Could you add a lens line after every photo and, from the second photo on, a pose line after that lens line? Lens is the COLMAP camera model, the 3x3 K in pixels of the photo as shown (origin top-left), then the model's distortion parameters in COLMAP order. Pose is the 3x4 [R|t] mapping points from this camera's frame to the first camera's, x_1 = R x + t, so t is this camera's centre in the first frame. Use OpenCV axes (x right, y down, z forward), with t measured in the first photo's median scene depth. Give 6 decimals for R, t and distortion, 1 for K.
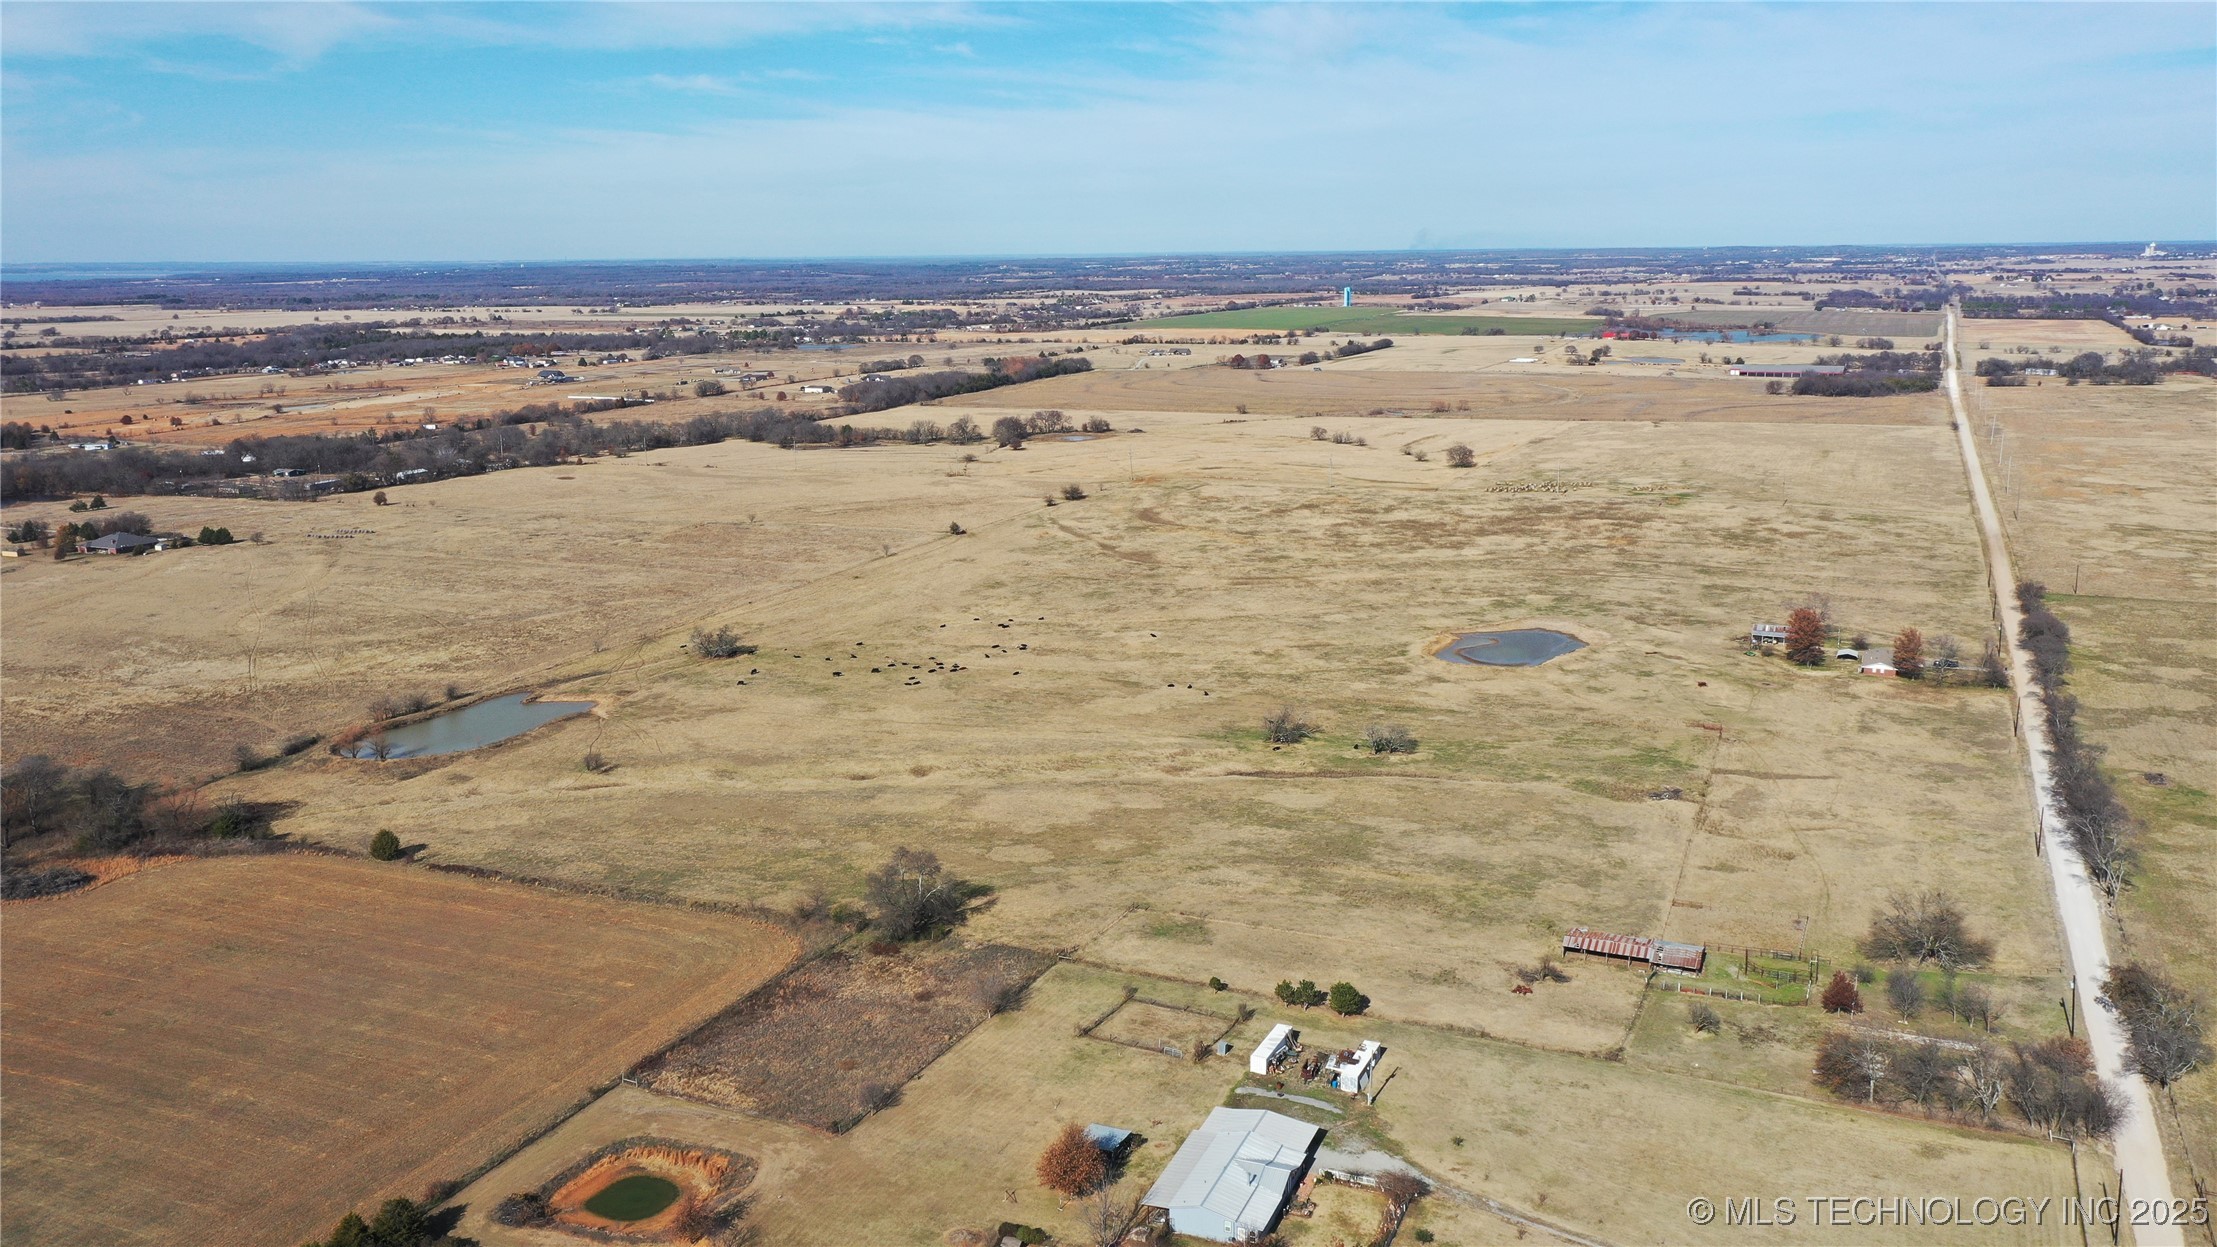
lens RADIAL K [[1819.6, 0, 1111.4], [0, 1819.6, 633.4], [0, 0, 1]] dist [0.015430, -0.004980]
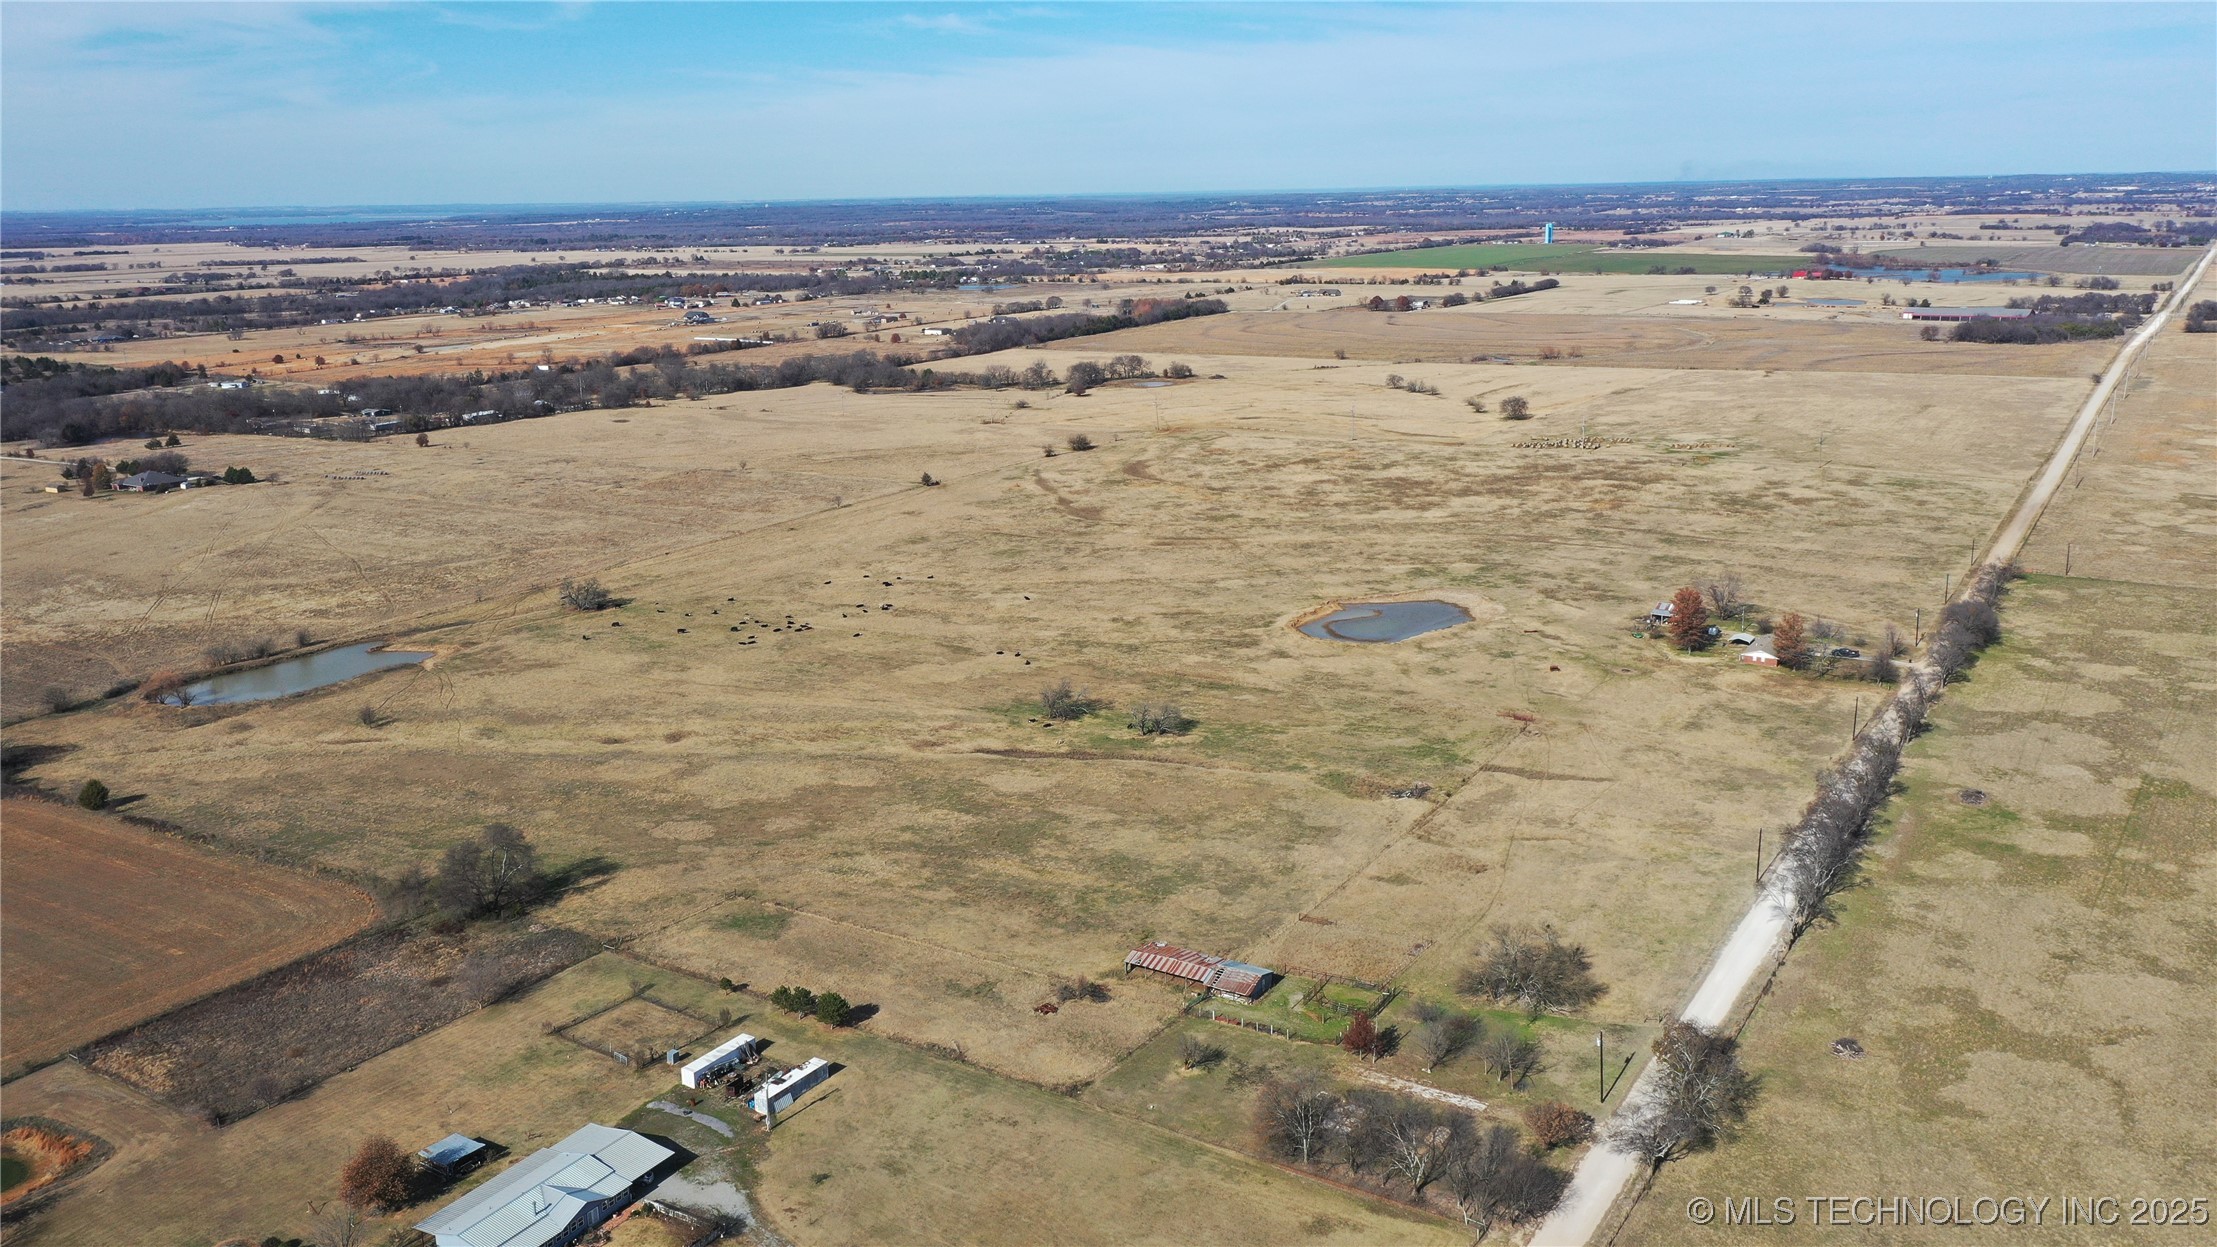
lens RADIAL K [[1819.6, 0, 1106.4], [0, 1819.6, 610.7], [0, 0, 1]] dist [0.015430, -0.004980]
pose [[0.989132, 0.025716, -0.144767, 0.229921], [-0.022491, 0.999462, 0.023869, -0.018162], [0.145303, -0.020354, 0.989178, 0.052909]]
